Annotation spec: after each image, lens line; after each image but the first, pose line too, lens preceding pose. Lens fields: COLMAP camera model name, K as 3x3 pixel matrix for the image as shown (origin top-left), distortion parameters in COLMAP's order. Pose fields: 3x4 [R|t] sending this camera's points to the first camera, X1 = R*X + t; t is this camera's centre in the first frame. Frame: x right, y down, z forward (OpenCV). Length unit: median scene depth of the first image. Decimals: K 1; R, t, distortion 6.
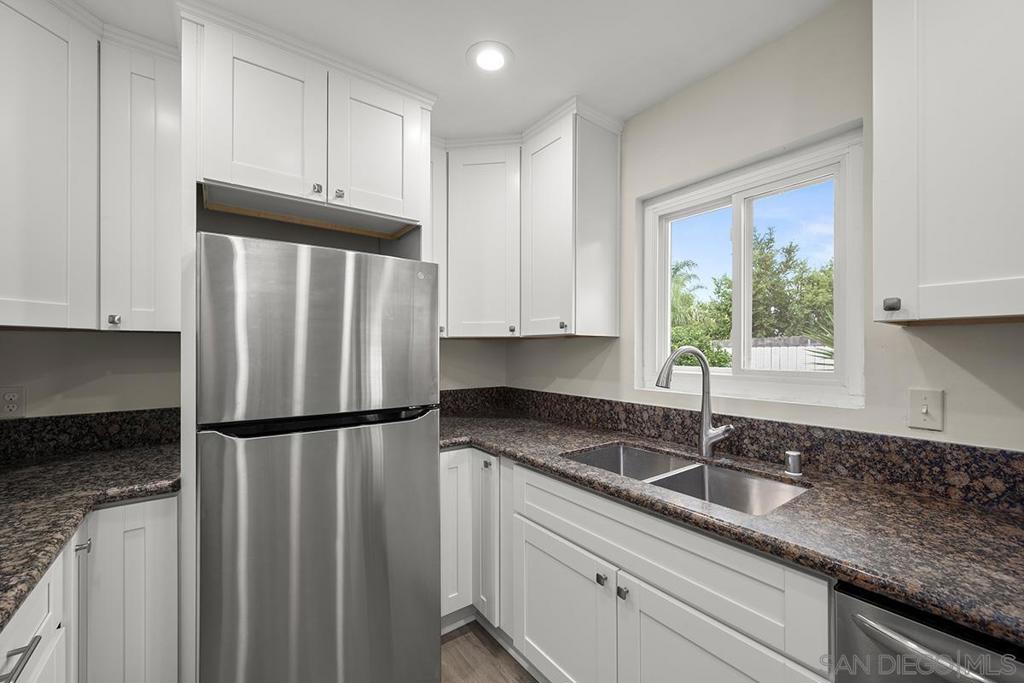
lens RADIAL K [[407.7, 0, 516.9], [0, 407.7, 349.4], [0, 0, 1]] dist [0.001617, 0.000189]
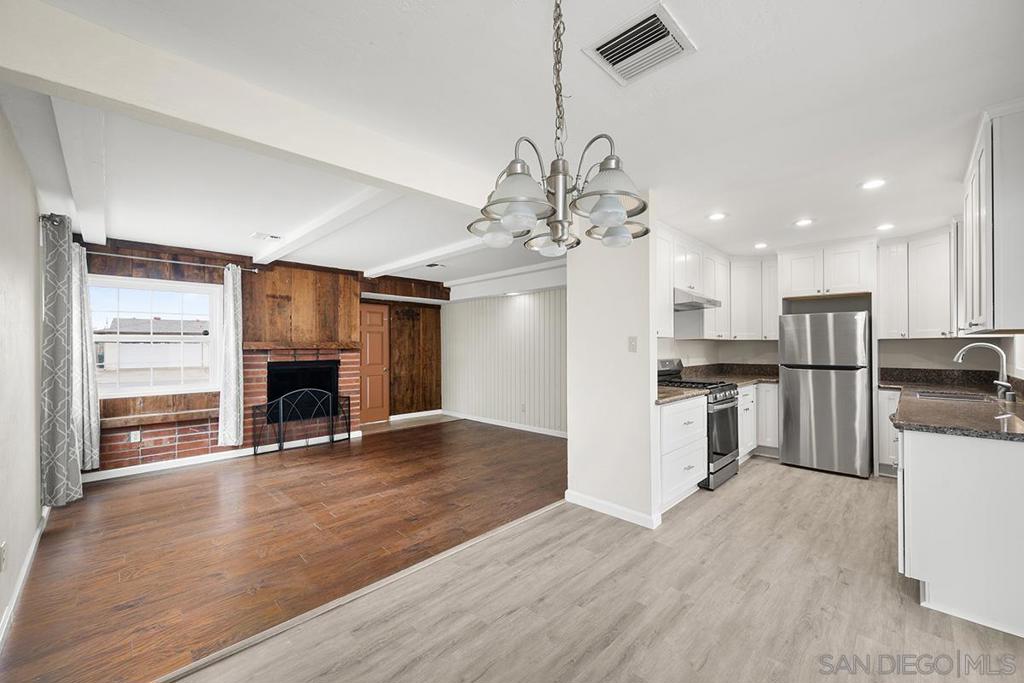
lens RADIAL K [[407.7, 0, 510.8], [0, 407.7, 341.6], [0, 0, 1]] dist [0.001617, 0.000189]
pose [[0.146235, -0.012453, -0.989171, 2.068698], [0.001243, 0.999922, -0.012405, 0.009003], [0.989249, 0.000585, 0.146239, -1.619274]]
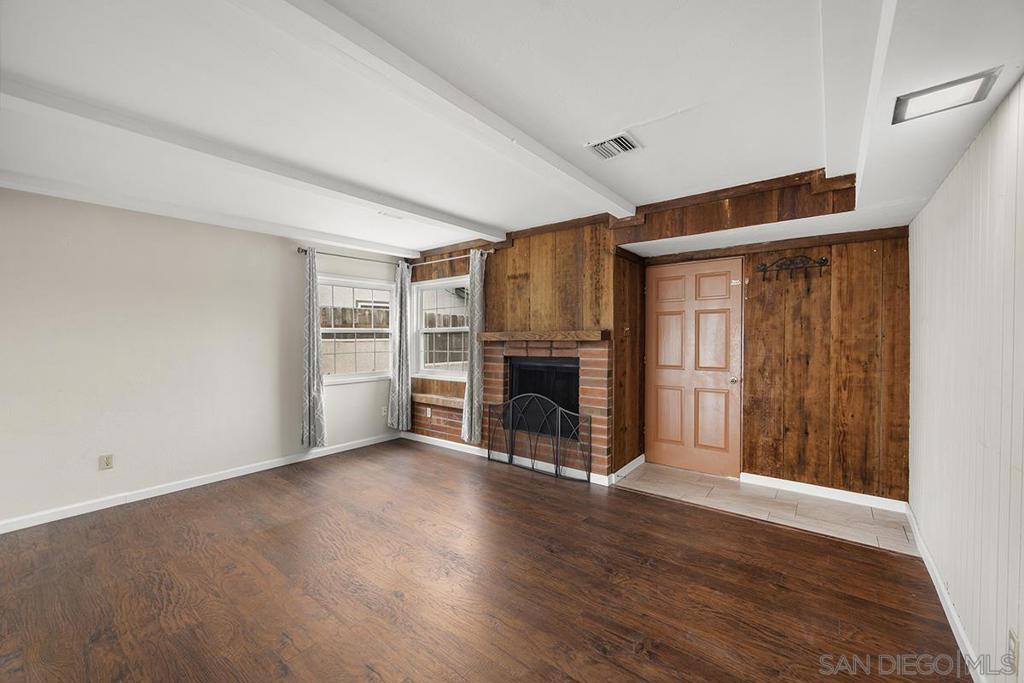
lens RADIAL K [[407.7, 0, 513.3], [0, 407.7, 338.1], [0, 0, 1]] dist [0.001617, 0.000189]
pose [[-0.964935, 0.007735, -0.262374, -0.827043], [0.005586, 0.999944, 0.008936, -0.013557], [0.262429, 0.007157, -0.964925, -0.359364]]
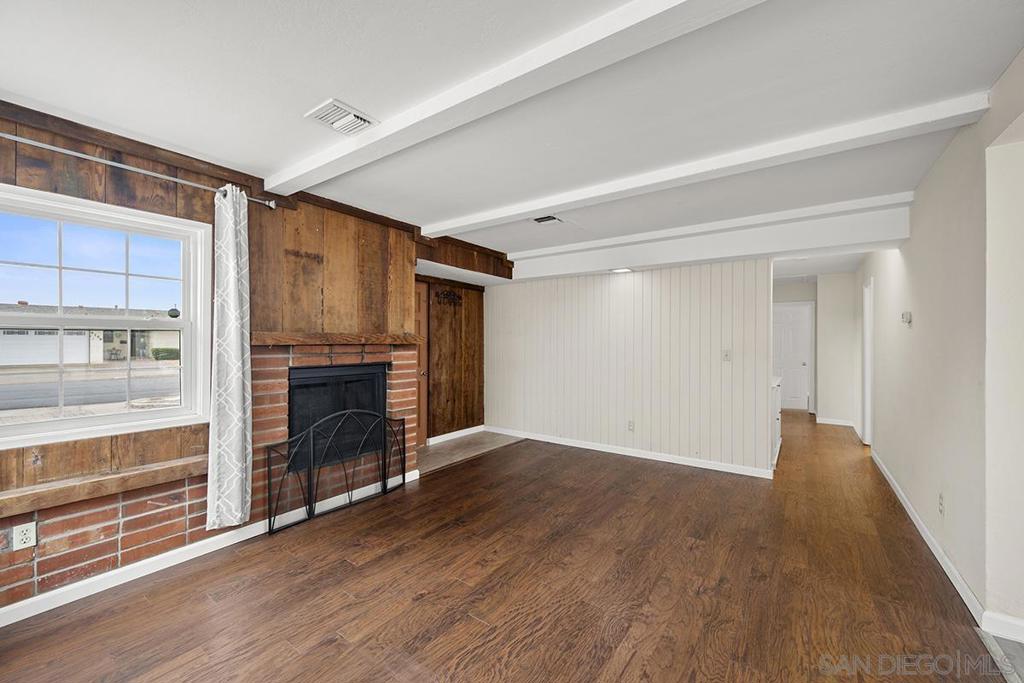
lens RADIAL K [[407.7, 0, 510.7], [0, 407.7, 339.1], [0, 0, 1]] dist [0.001617, 0.000189]
pose [[0.306848, -0.004702, -0.951747, 0.622095], [-0.007165, 0.999948, -0.007250, 0.009069], [0.951732, 0.009043, 0.306798, -2.689549]]
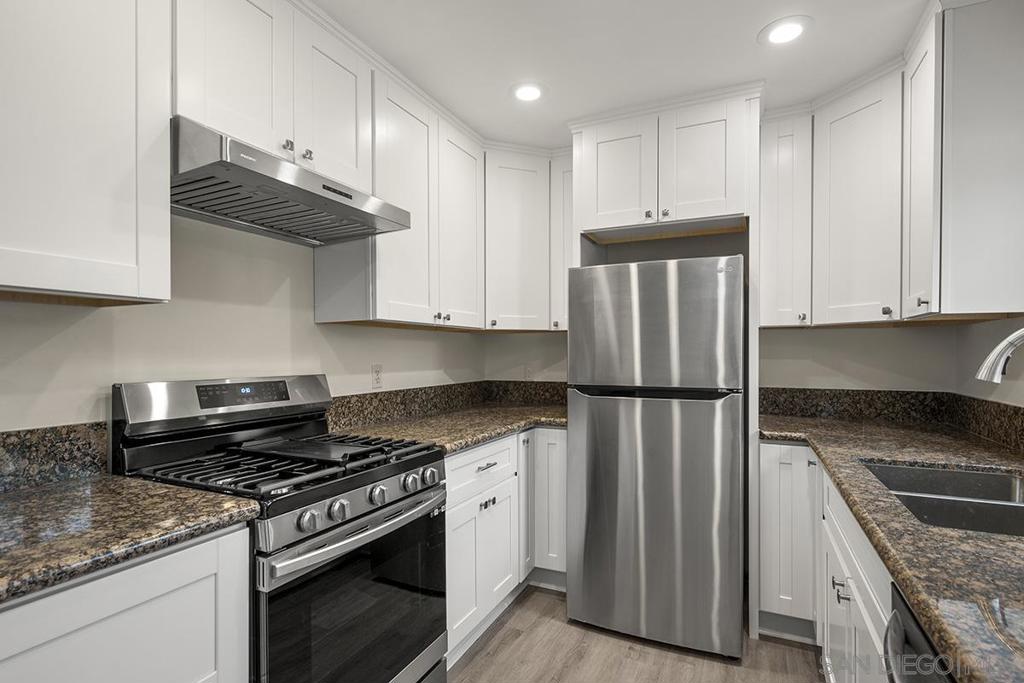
lens RADIAL K [[512.8, 0, 506.1], [0, 512.8, 353.9], [0, 0, 1]] dist [-0.003237, -0.000605]
pose [[0.459863, 0.001435, -0.887989, 0.717927], [0.001364, 0.999996, 0.002323, 0.040790], [0.887989, -0.002280, 0.459859, -0.139541]]
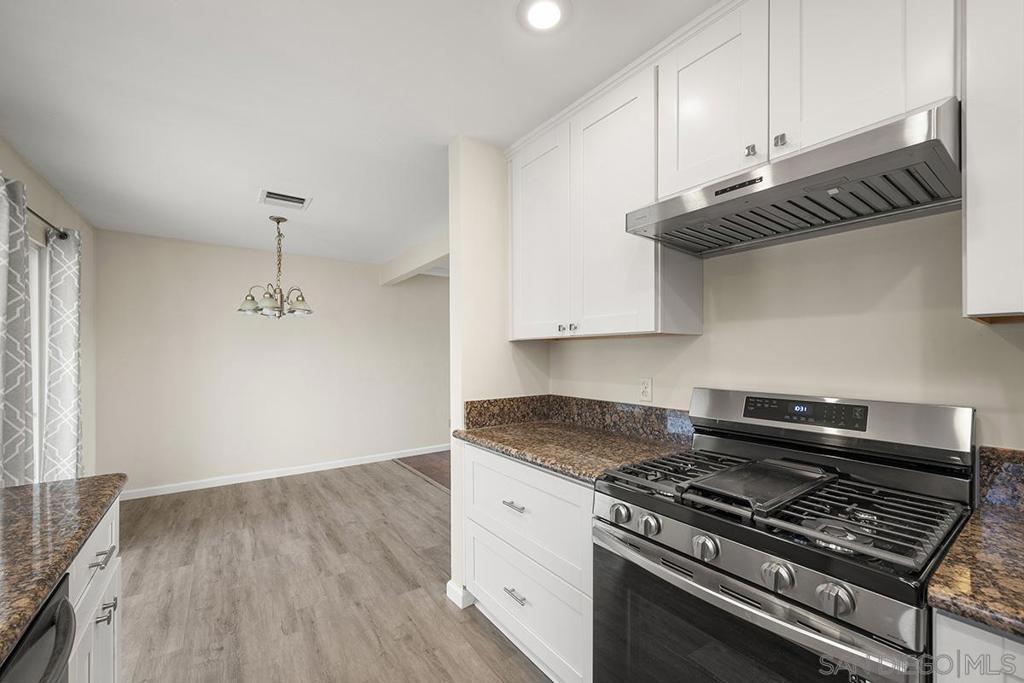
lens RADIAL K [[407.7, 0, 516.4], [0, 407.7, 355.3], [0, 0, 1]] dist [0.001617, 0.000189]
pose [[-0.999937, 0.004407, 0.010340, 0.023938], [0.004440, 0.999985, 0.003173, 0.005869], [-0.010326, 0.003219, -0.999942, 0.747493]]
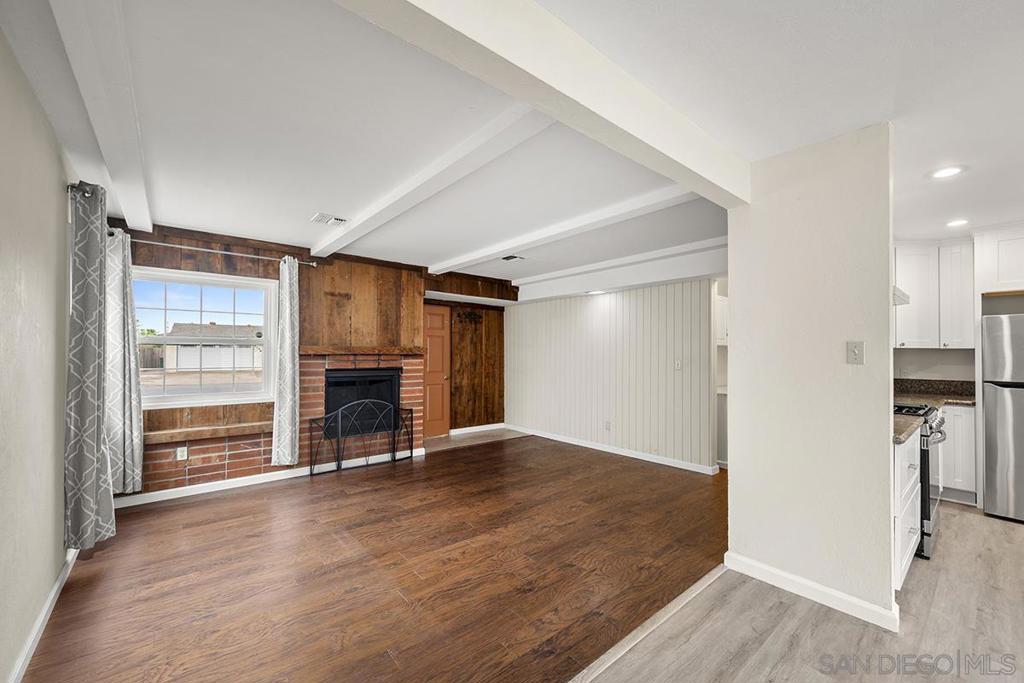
lens RADIAL K [[407.7, 0, 510.1], [0, 407.7, 347.2], [0, 0, 1]] dist [0.001617, 0.000189]
pose [[0.061840, -0.014495, -0.997981, 1.477075], [-0.008705, 0.999849, -0.015061, 0.010264], [0.998048, 0.009619, 0.061705, -1.958546]]
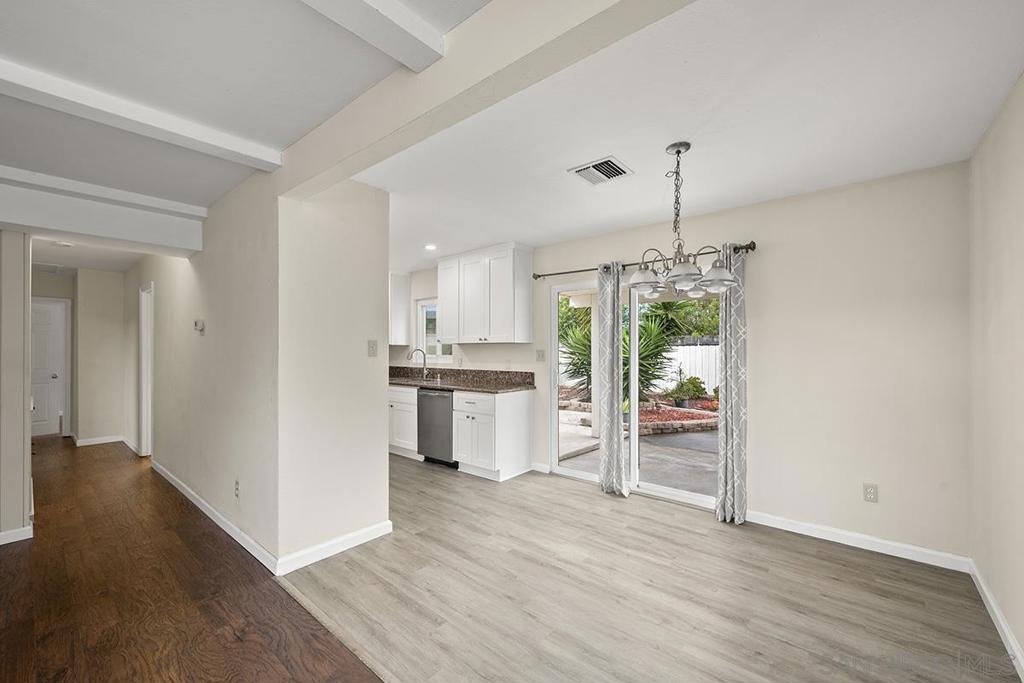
lens RADIAL K [[407.7, 0, 519.4], [0, 407.7, 352.2], [0, 0, 1]] dist [0.001617, 0.000189]
pose [[0.971606, -0.005558, 0.236539, 0.422961], [0.004138, 0.999970, 0.006502, 0.003791], [-0.236568, -0.005338, 0.971600, -2.686646]]
